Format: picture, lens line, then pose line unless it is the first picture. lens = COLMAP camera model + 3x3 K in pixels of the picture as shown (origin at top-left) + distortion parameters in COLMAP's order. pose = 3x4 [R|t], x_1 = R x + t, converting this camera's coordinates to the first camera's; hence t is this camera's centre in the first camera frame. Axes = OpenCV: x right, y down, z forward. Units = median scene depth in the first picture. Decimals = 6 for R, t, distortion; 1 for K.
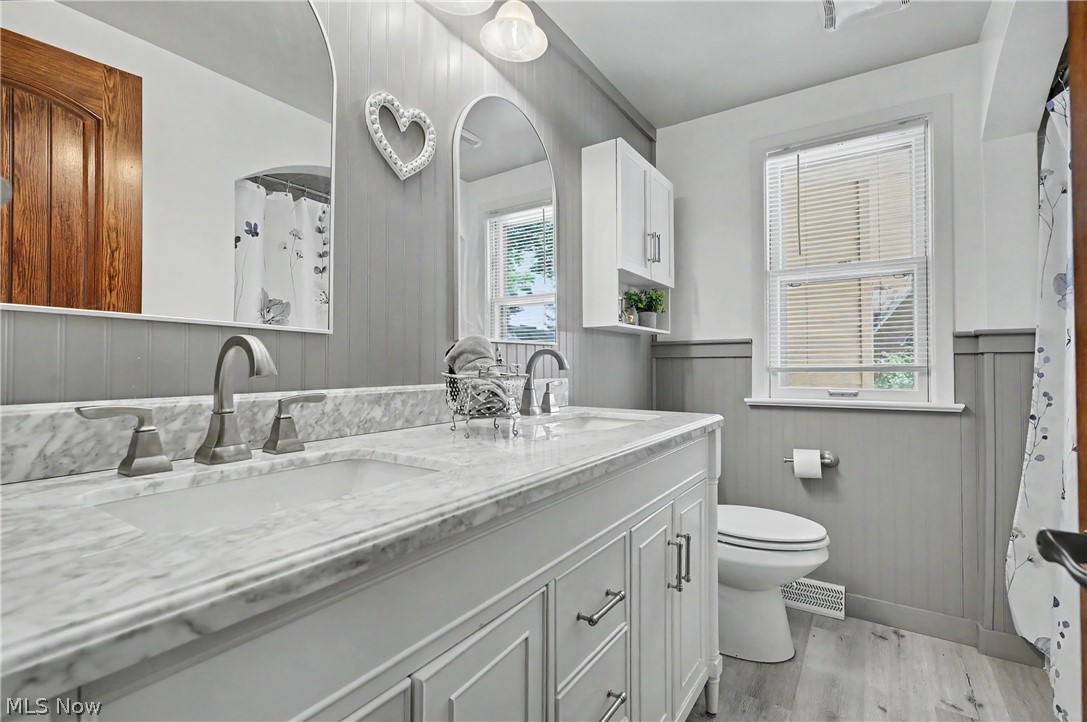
lens RADIAL K [[496.4, 0, 544.7], [0, 496.4, 362.3], [0, 0, 1]] dist [-0.005203, -0.000154]
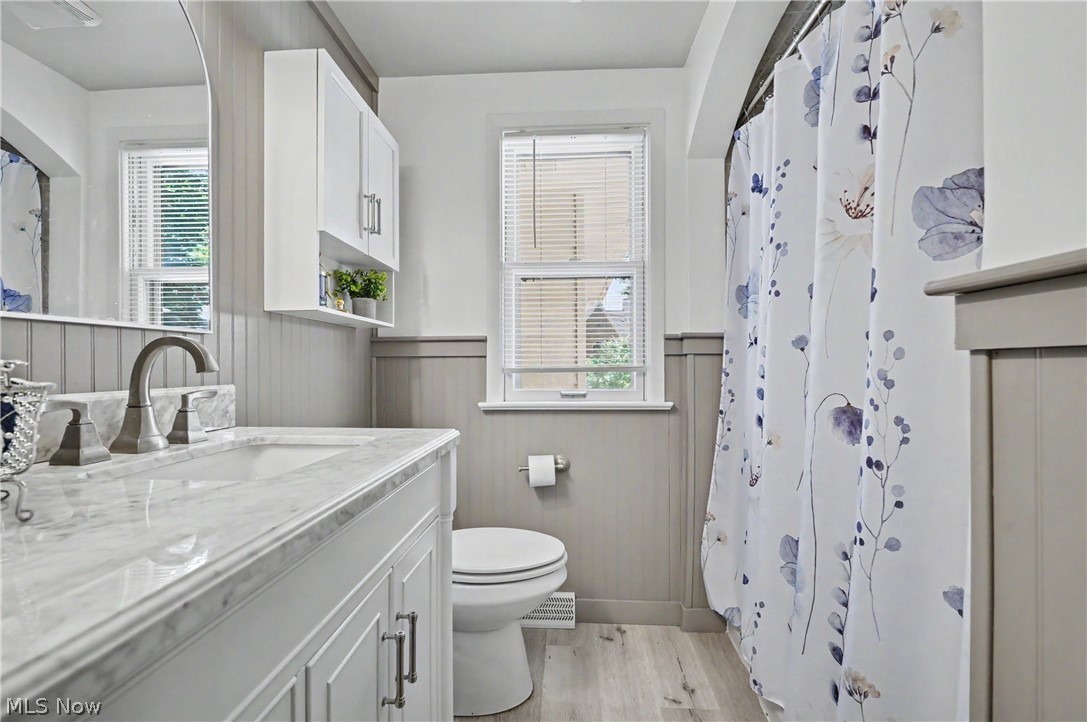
lens RADIAL K [[496.4, 0, 544.7], [0, 496.4, 362.3], [0, 0, 1]] dist [-0.005203, -0.000154]
pose [[0.861496, 0.003820, 0.507750, 0.063398], [-0.002553, 0.999992, -0.003191, 0.002569], [-0.507758, 0.001453, 0.861499, 0.207944]]
